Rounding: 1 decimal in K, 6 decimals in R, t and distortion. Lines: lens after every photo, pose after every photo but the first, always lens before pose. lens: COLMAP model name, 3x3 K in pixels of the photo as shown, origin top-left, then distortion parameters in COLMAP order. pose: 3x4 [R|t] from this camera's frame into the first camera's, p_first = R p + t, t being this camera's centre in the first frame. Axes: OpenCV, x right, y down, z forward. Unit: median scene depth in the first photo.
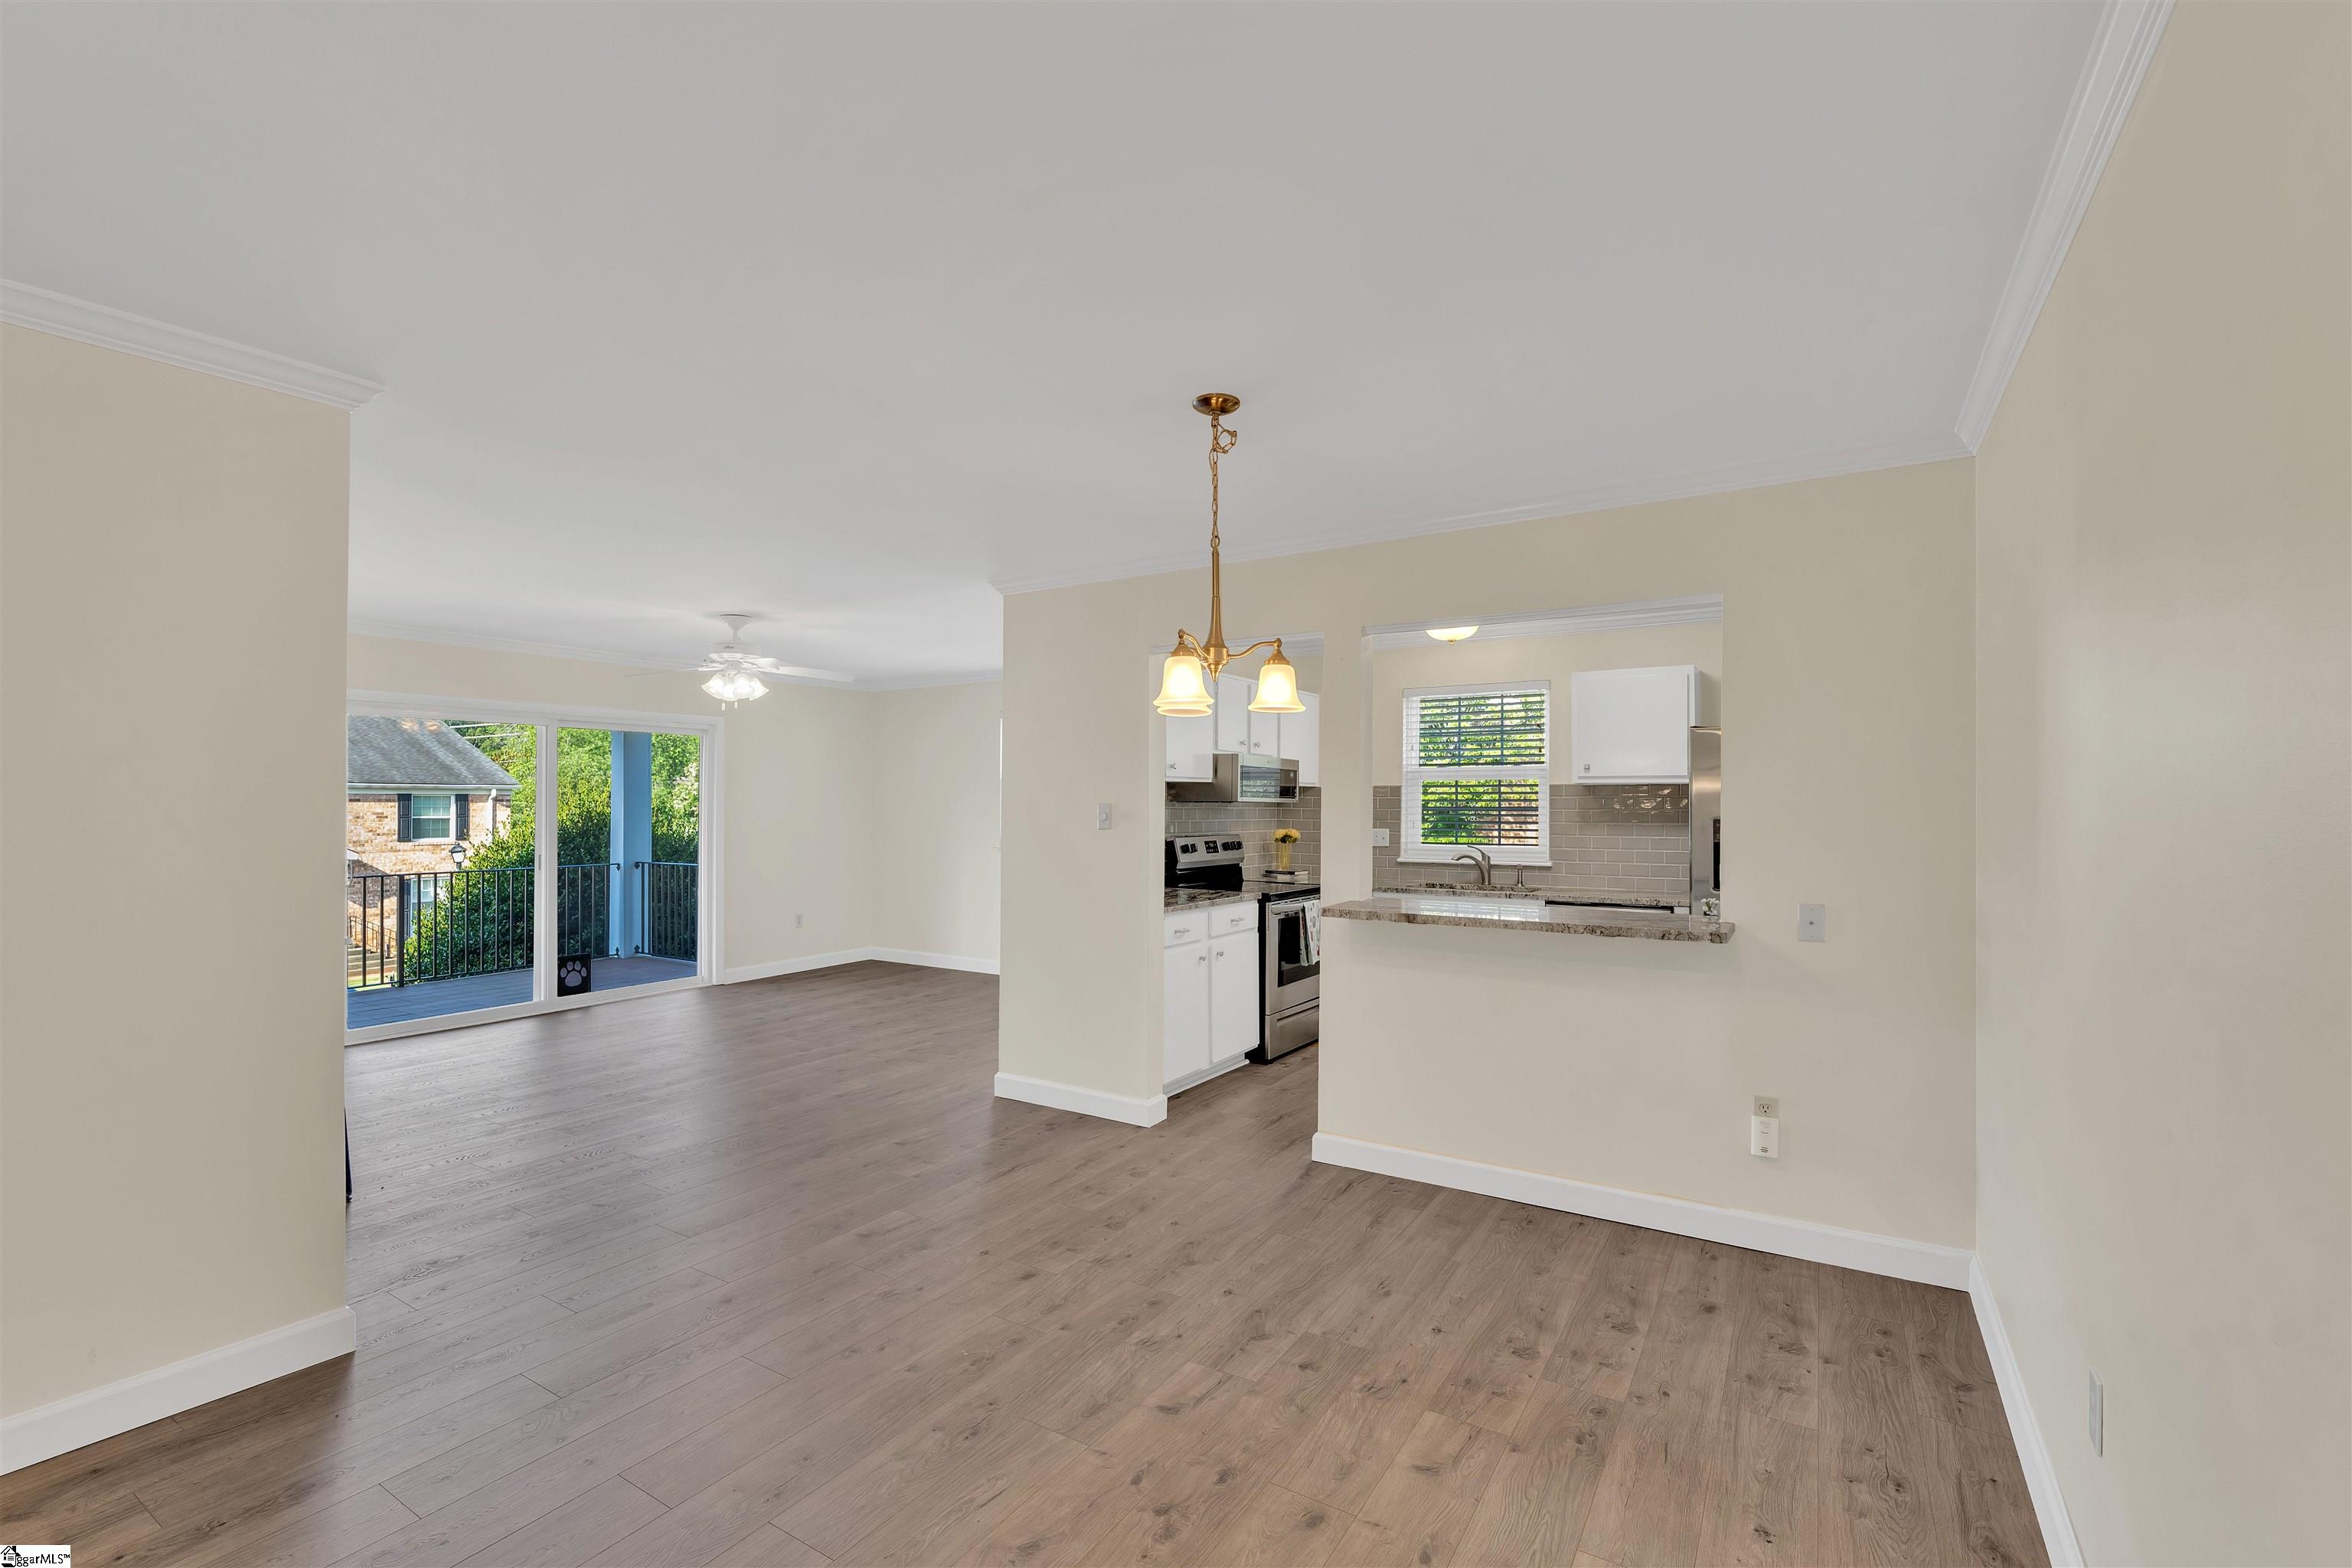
lens RADIAL K [[1043.8, 0, 1164.0], [0, 1043.8, 804.8], [0, 0, 1]] dist [-0.002660, -0.000637]
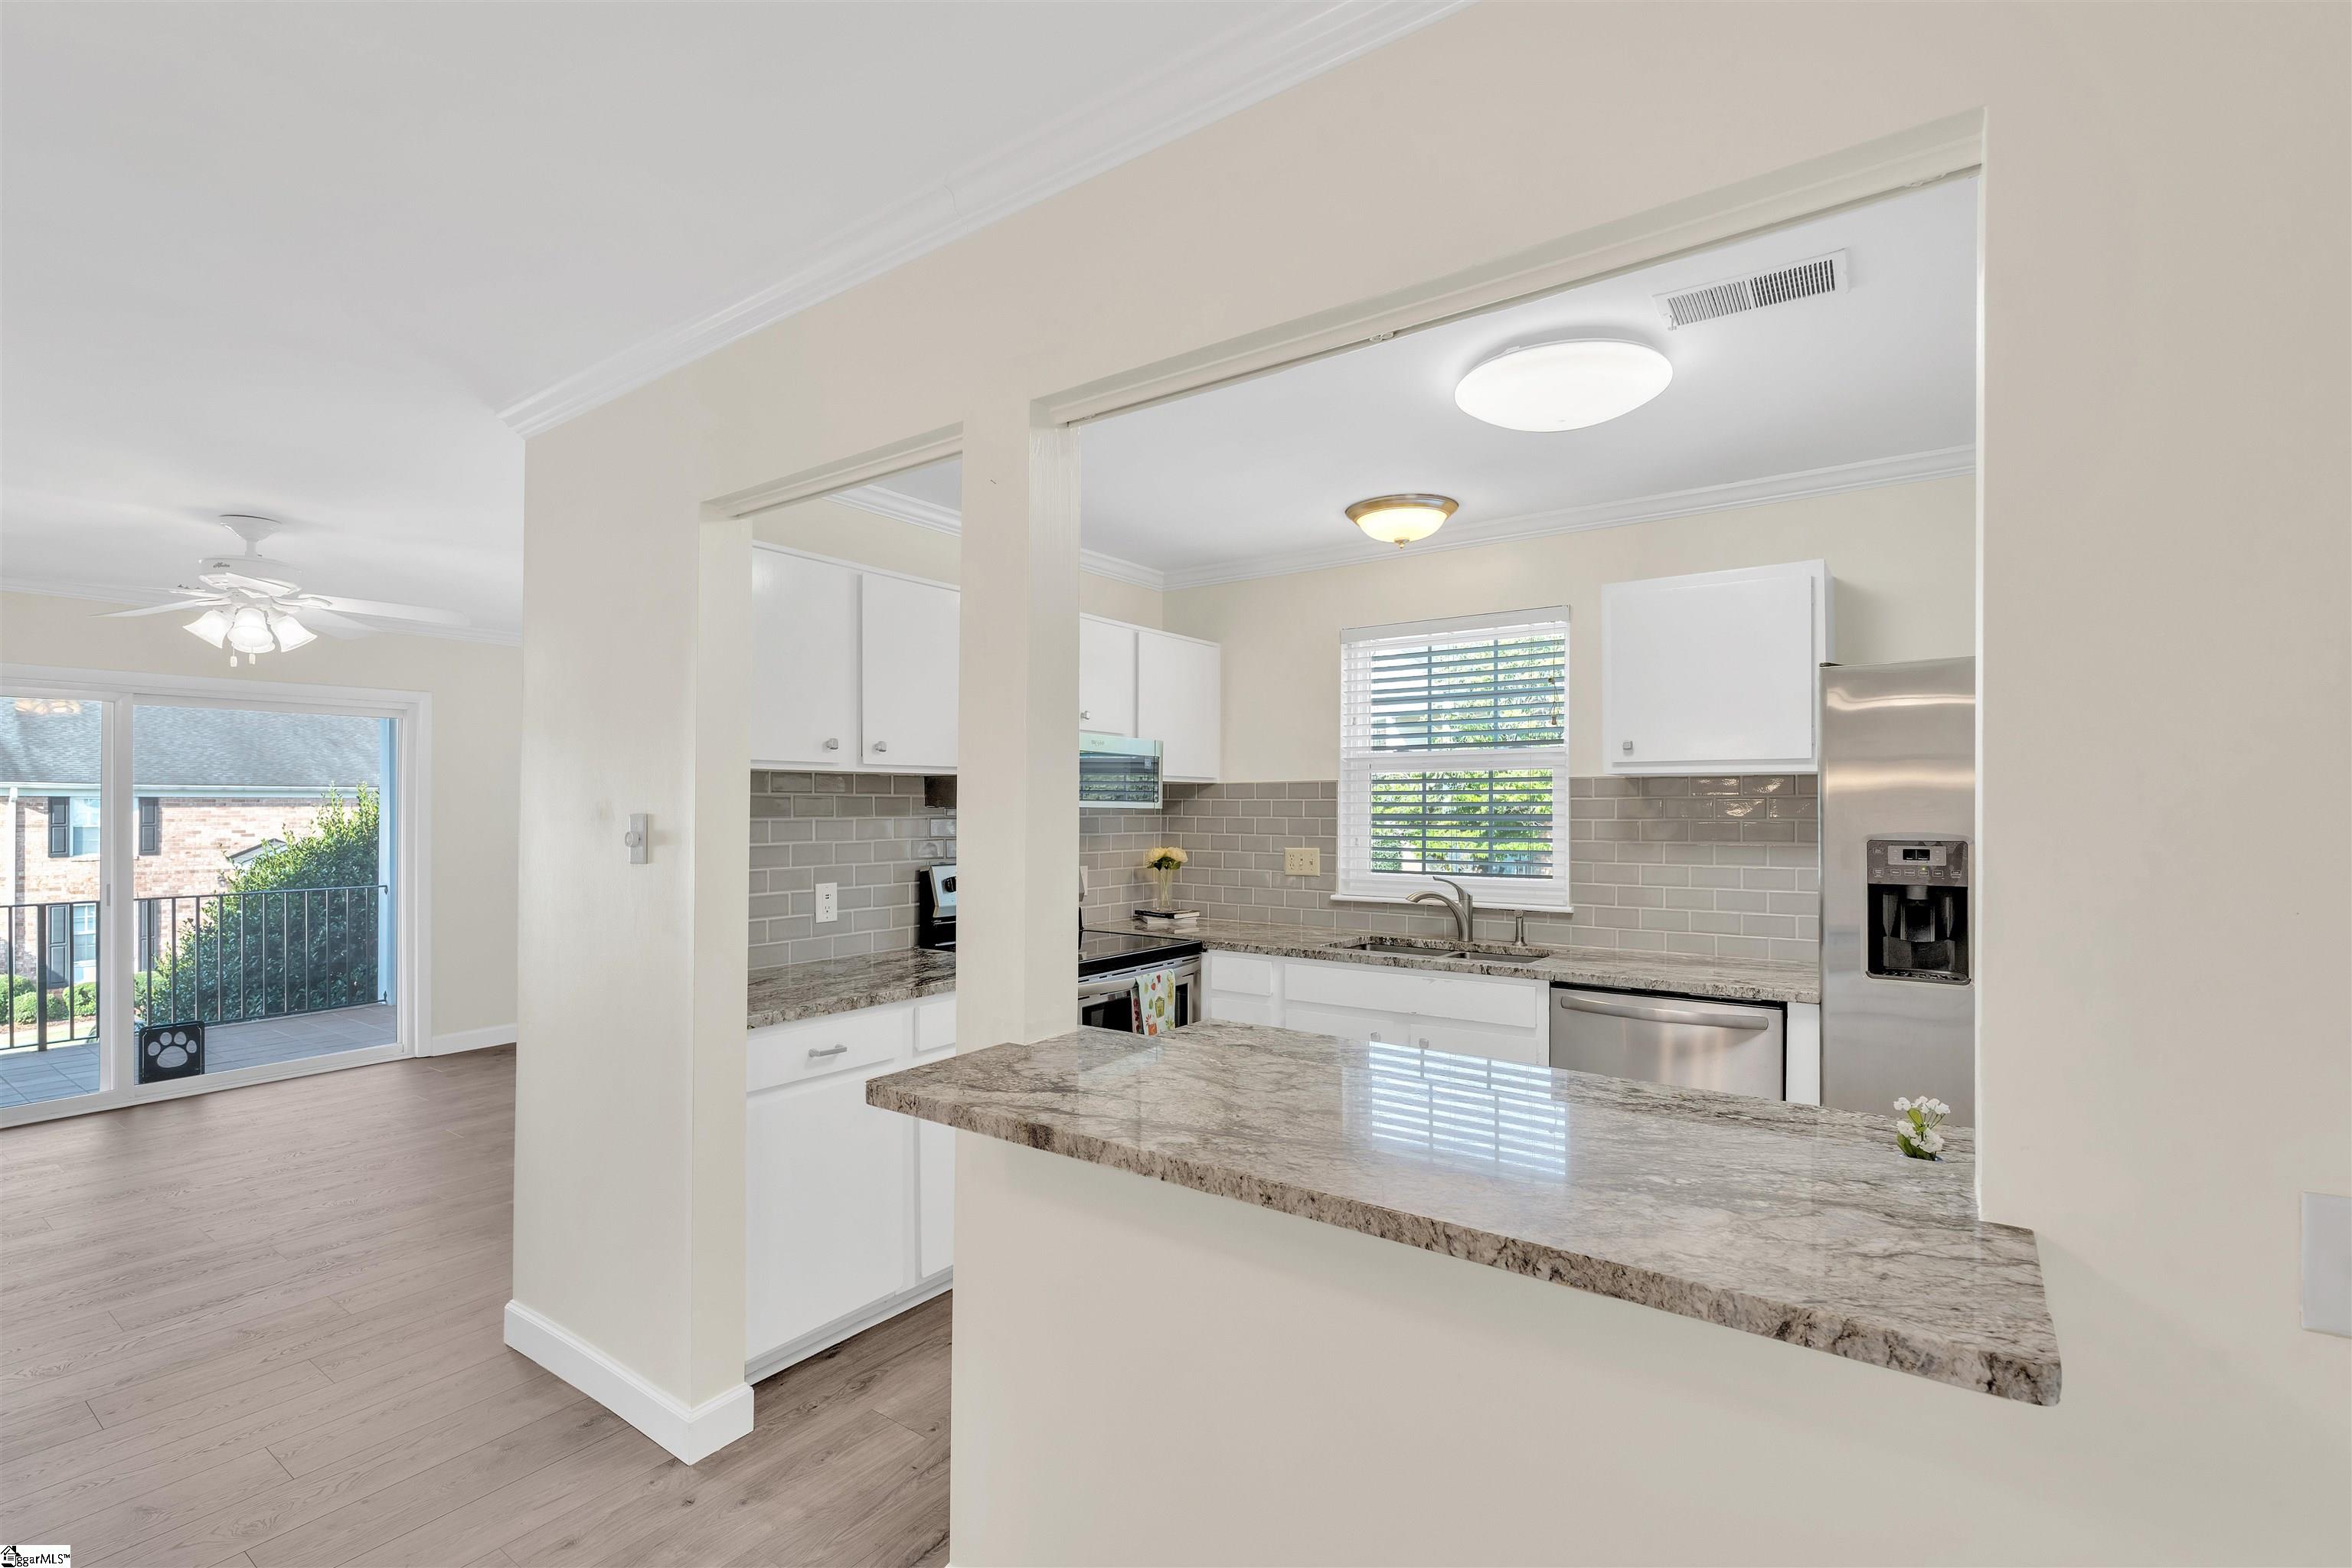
lens RADIAL K [[1043.8, 0, 1151.7], [0, 1043.8, 813.6], [0, 0, 1]] dist [-0.002660, -0.000637]
pose [[0.996629, -0.002241, -0.082005, 0.237361], [0.002780, 0.999975, 0.006464, -0.003999], [0.081989, -0.006670, 0.996611, 0.504093]]
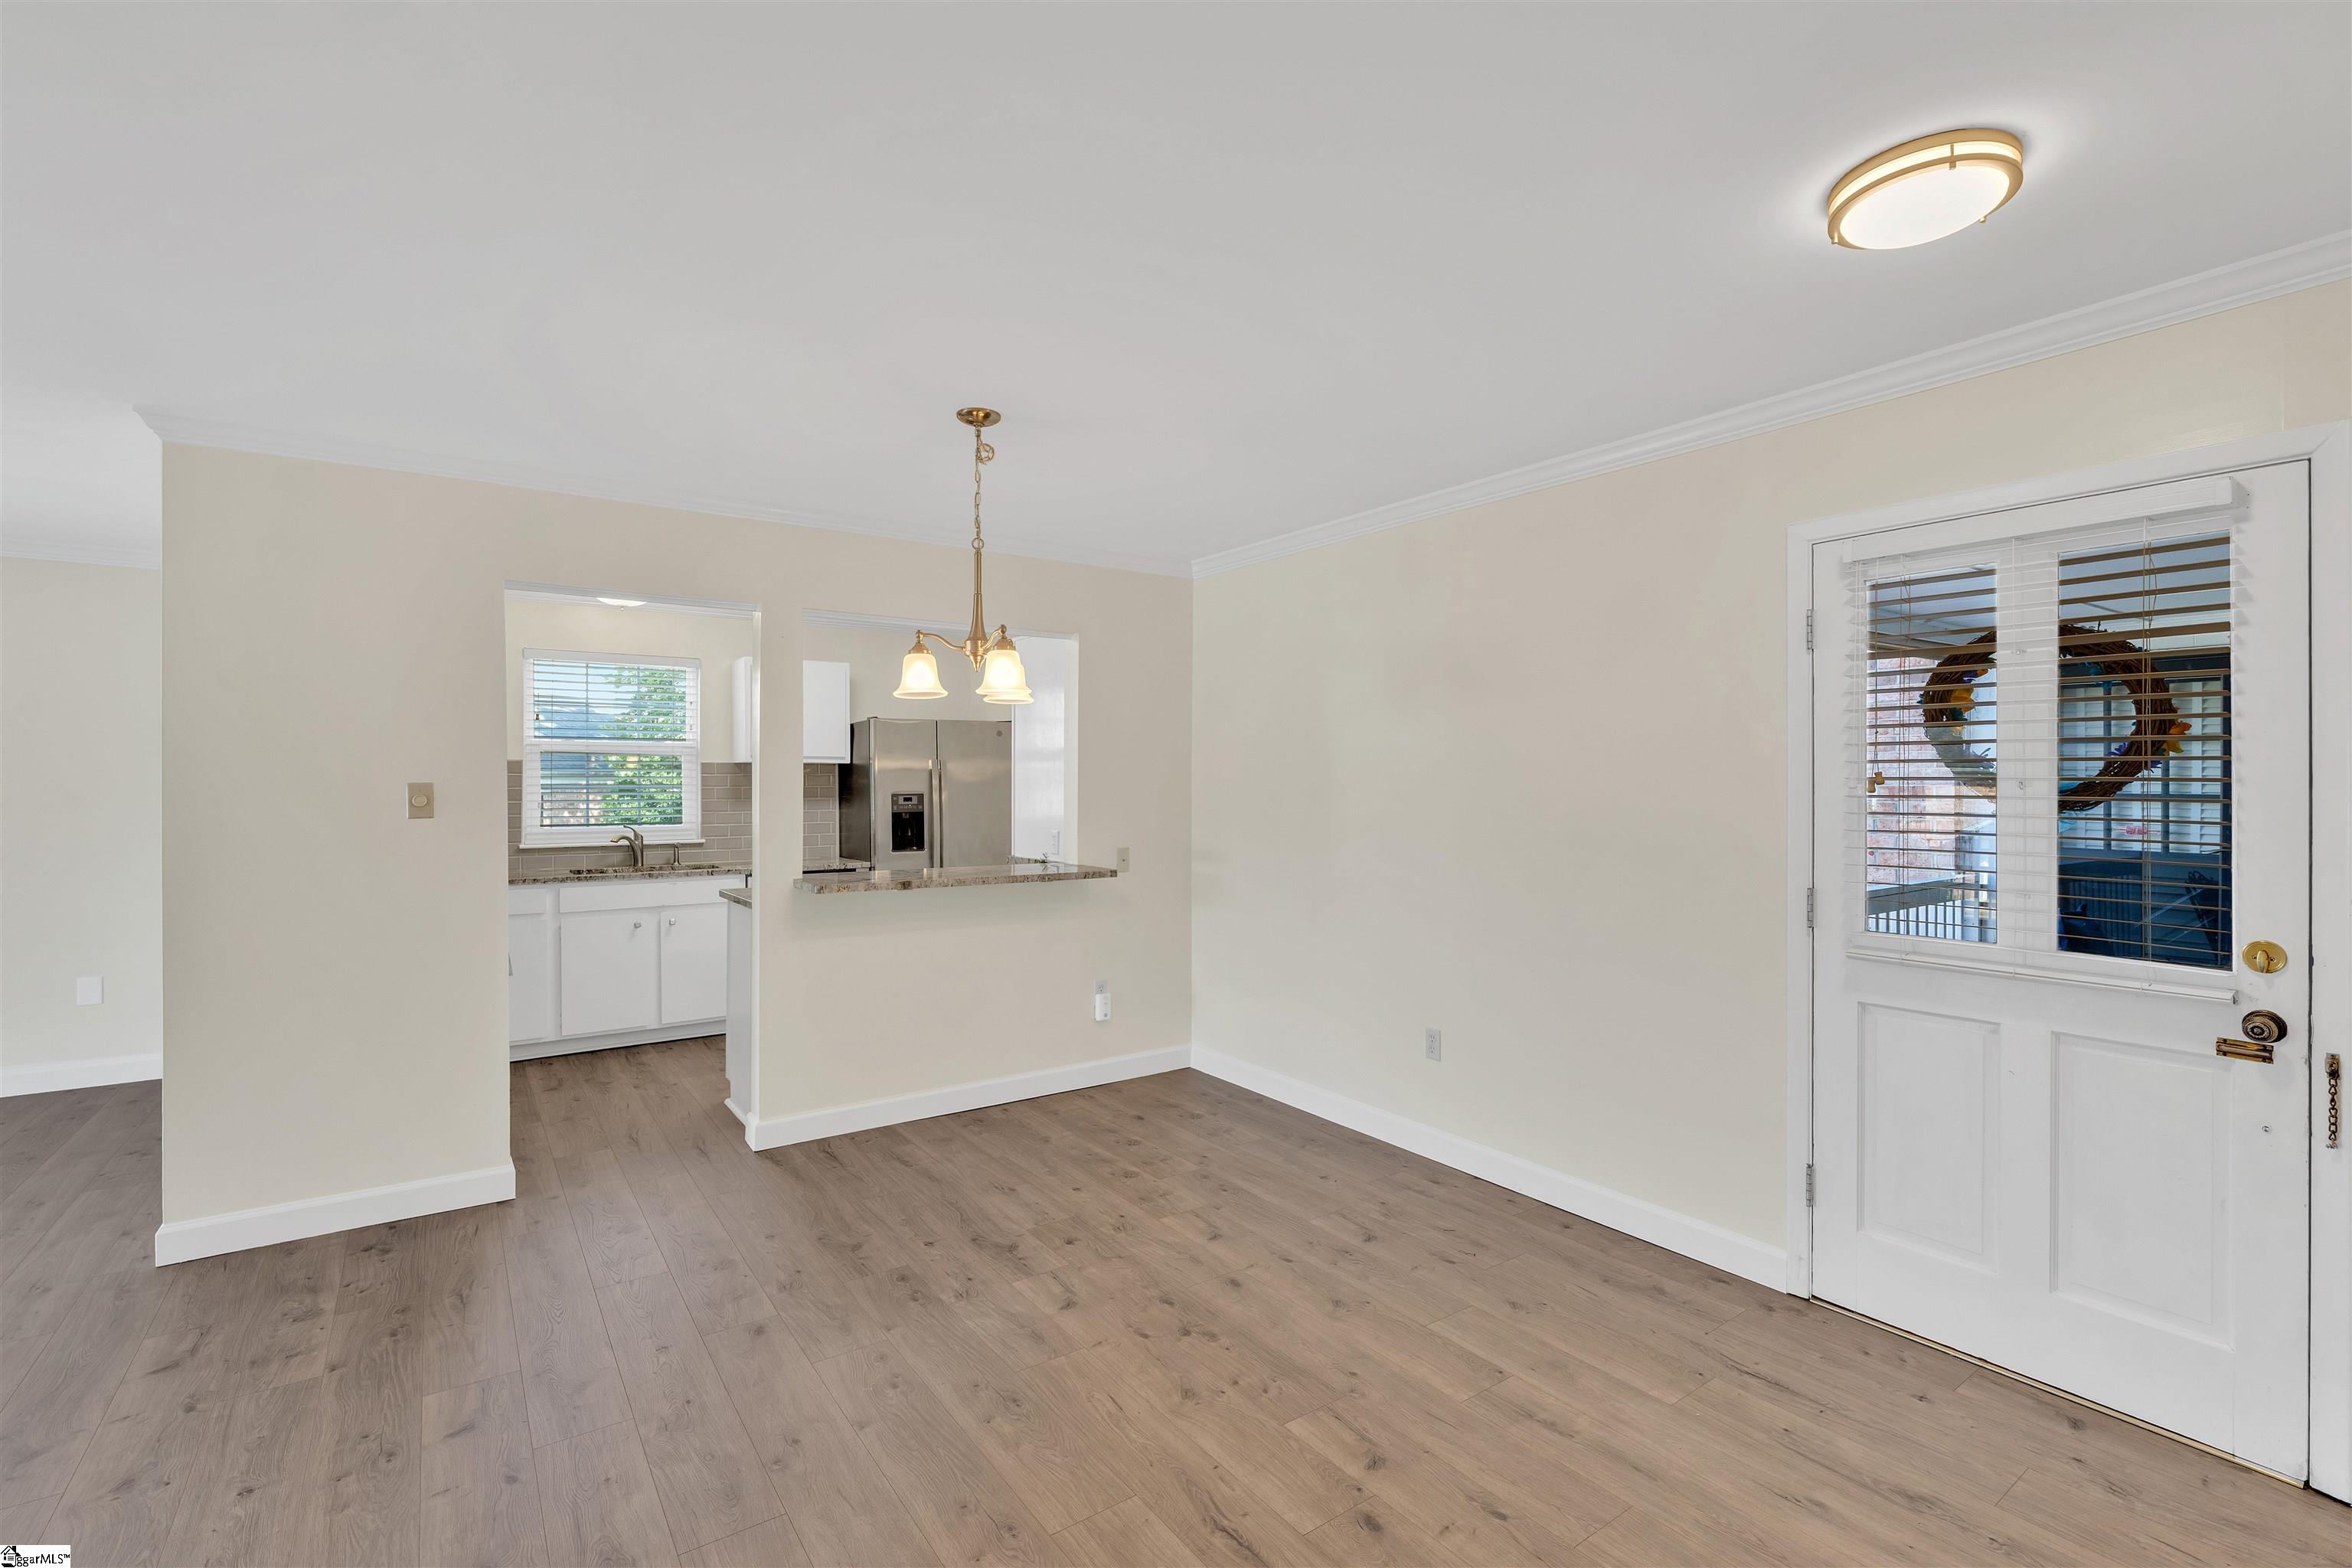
lens RADIAL K [[1043.8, 0, 1216.5], [0, 1043.8, 782.7], [0, 0, 1]] dist [-0.002660, -0.000637]
pose [[0.358689, -0.002478, 0.933454, -0.530306], [0.000927, 0.999997, 0.002299, -0.001956], [-0.933457, 0.000041, 0.358690, 0.224475]]
